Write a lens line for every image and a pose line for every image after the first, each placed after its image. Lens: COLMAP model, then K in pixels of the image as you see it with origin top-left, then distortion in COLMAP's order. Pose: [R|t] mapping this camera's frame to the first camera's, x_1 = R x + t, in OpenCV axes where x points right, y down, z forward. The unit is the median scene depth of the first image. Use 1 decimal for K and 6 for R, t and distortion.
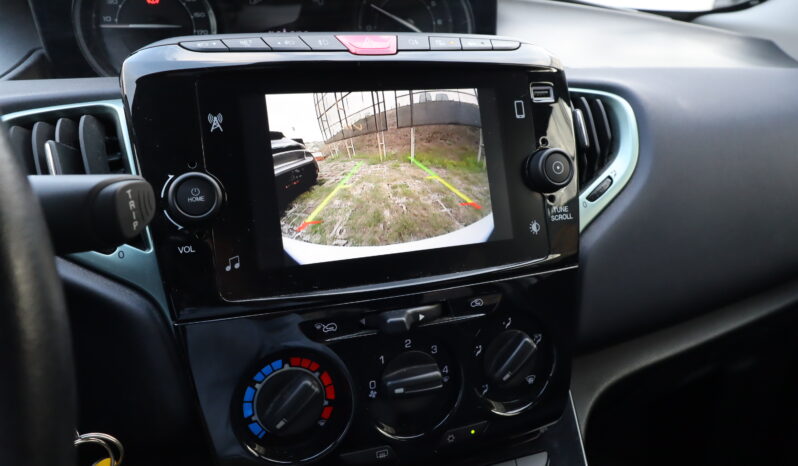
lens RADIAL K [[628.9, 0, 399.0], [0, 628.9, 233.0], [0, 0, 1]] dist [-0.003893, 0.007387]
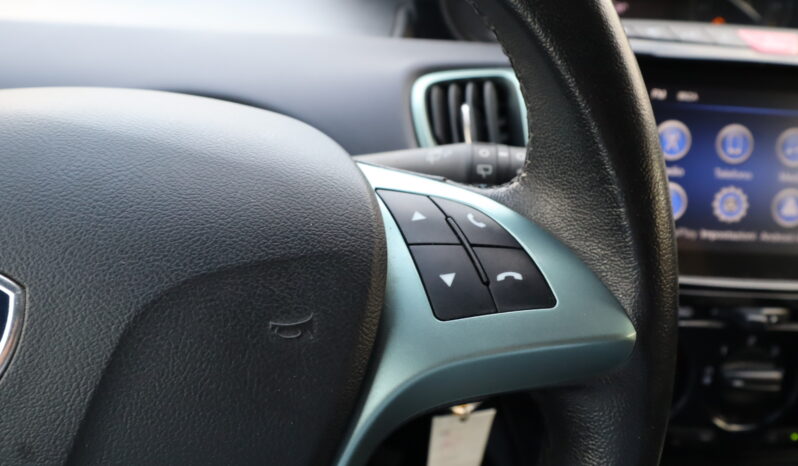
lens RADIAL K [[628.9, 0, 399.0], [0, 628.9, 233.0], [0, 0, 1]] dist [-0.003893, 0.007387]
pose [[0.955034, 0.173344, -0.240544, -0.323723], [-0.151464, 0.982677, 0.106792, -0.020562], [0.254889, -0.065556, 0.964746, -0.135057]]
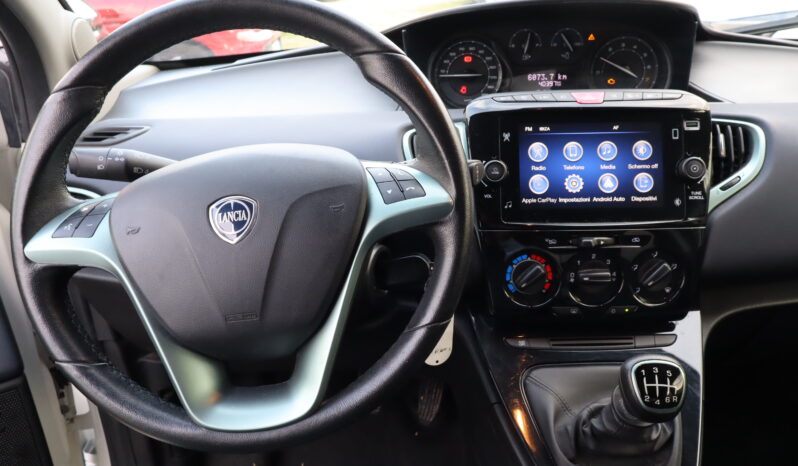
lens RADIAL K [[628.9, 0, 399.0], [0, 628.9, 233.0], [0, 0, 1]] dist [-0.003893, 0.007387]
pose [[0.929122, 0.093765, -0.357688, 0.140948], [-0.088858, 0.995587, 0.030168, 0.101094], [0.358938, 0.003753, 0.933354, -0.986450]]
